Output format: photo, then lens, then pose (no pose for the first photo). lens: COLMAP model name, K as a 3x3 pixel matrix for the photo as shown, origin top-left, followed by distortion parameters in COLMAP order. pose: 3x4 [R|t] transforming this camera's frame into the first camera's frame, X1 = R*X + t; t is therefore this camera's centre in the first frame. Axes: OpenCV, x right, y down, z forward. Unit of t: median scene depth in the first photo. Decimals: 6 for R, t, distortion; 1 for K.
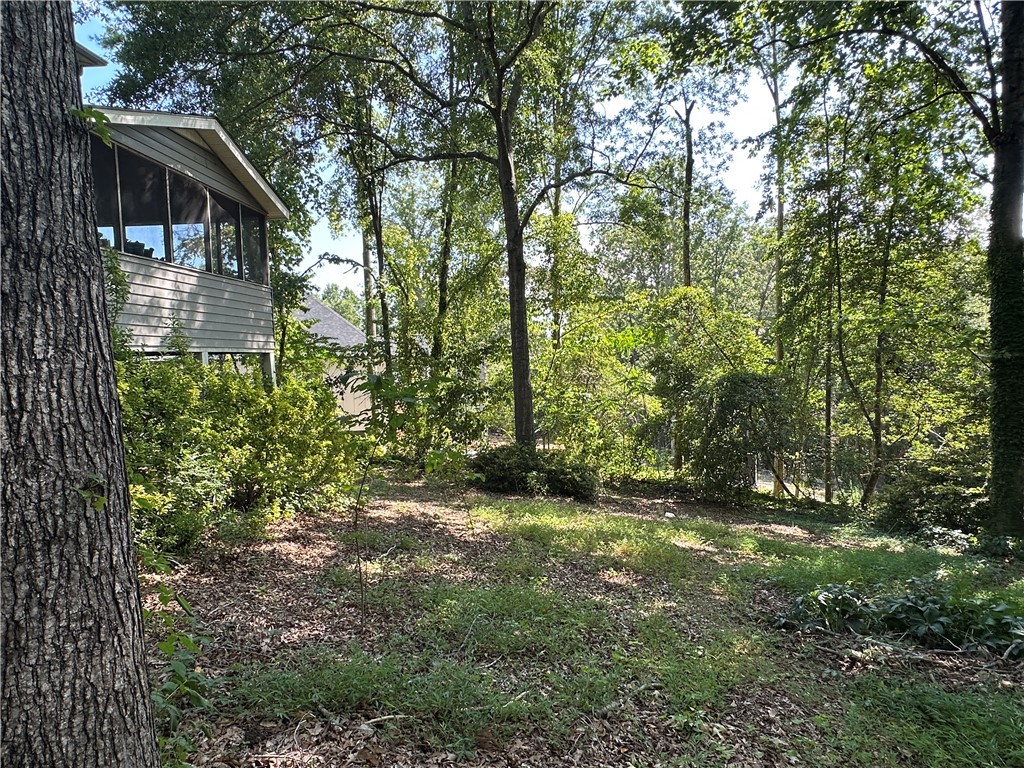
lens RADIAL K [[596.1, 0, 515.3], [0, 596.1, 384.1], [0, 0, 1]] dist [-0.004897, 0.000004]
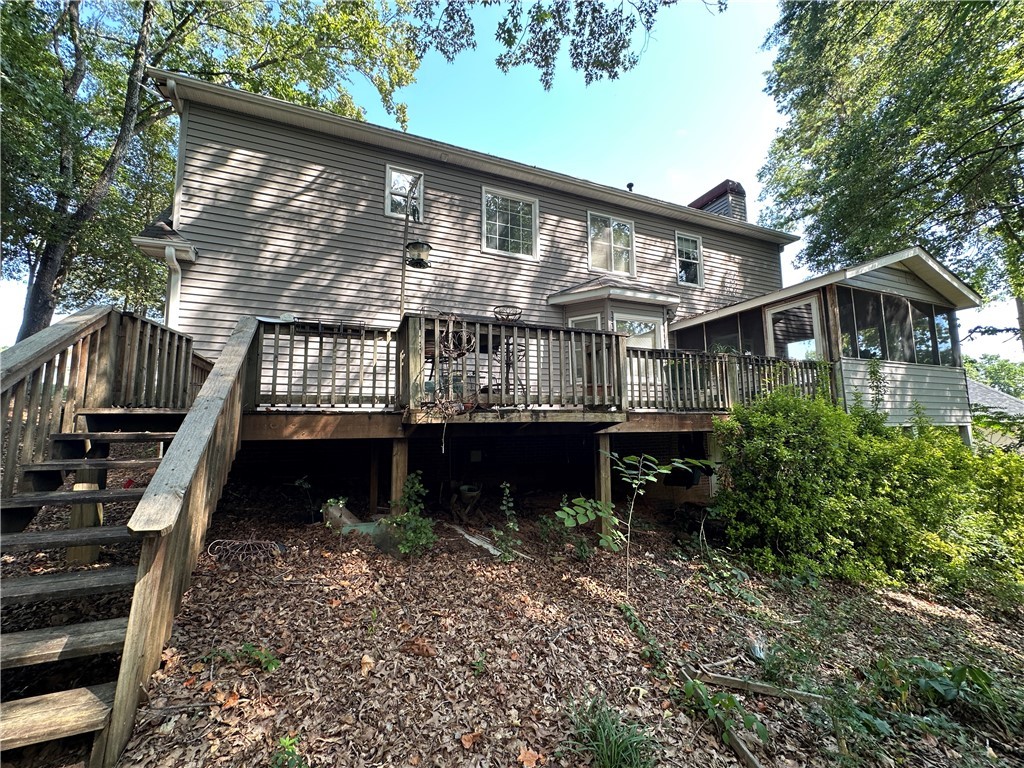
lens RADIAL K [[409.9, 0, 510.6], [0, 409.9, 383.6], [0, 0, 1]] dist [-0.003013, 0.000110]
pose [[0.438839, -0.078961, -0.895090, -0.067089], [-0.043440, 0.993103, -0.108904, -0.007099], [0.897515, 0.086674, 0.432382, -0.086553]]
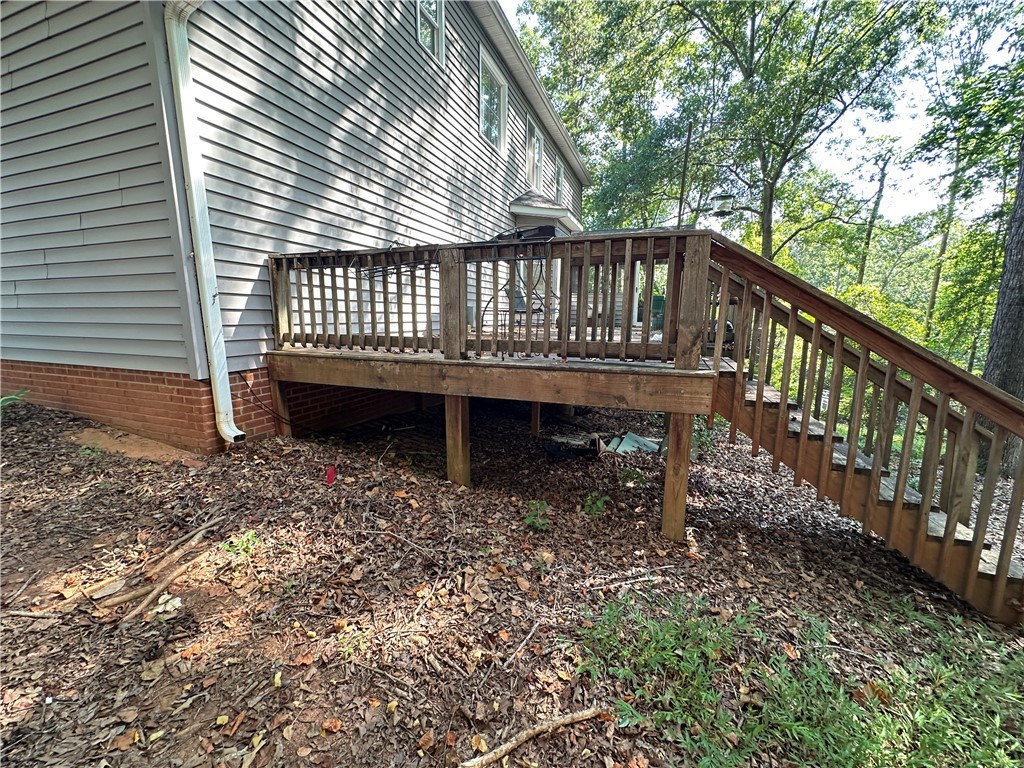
lens RADIAL K [[409.9, 0, 513.1], [0, 409.9, 382.7], [0, 0, 1]] dist [-0.003013, 0.000110]
pose [[0.957154, 0.078088, -0.278853, -0.369055], [-0.044346, 0.991123, 0.125332, -0.019457], [0.286165, -0.107596, 0.952120, -0.362786]]
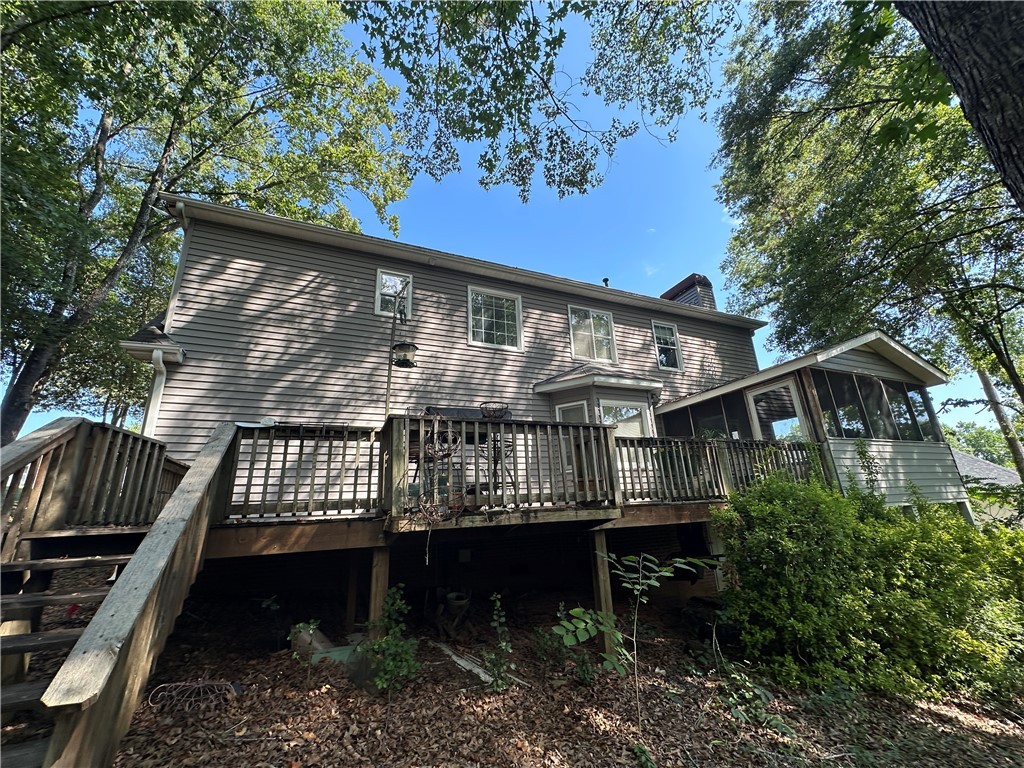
lens RADIAL K [[409.9, 0, 510.6], [0, 409.9, 383.5], [0, 0, 1]] dist [-0.003013, 0.000110]
pose [[0.457169, -0.270293, -0.847312, -0.068470], [-0.007725, 0.951458, -0.307683, -0.015520], [0.889346, 0.147208, 0.432889, -0.084820]]
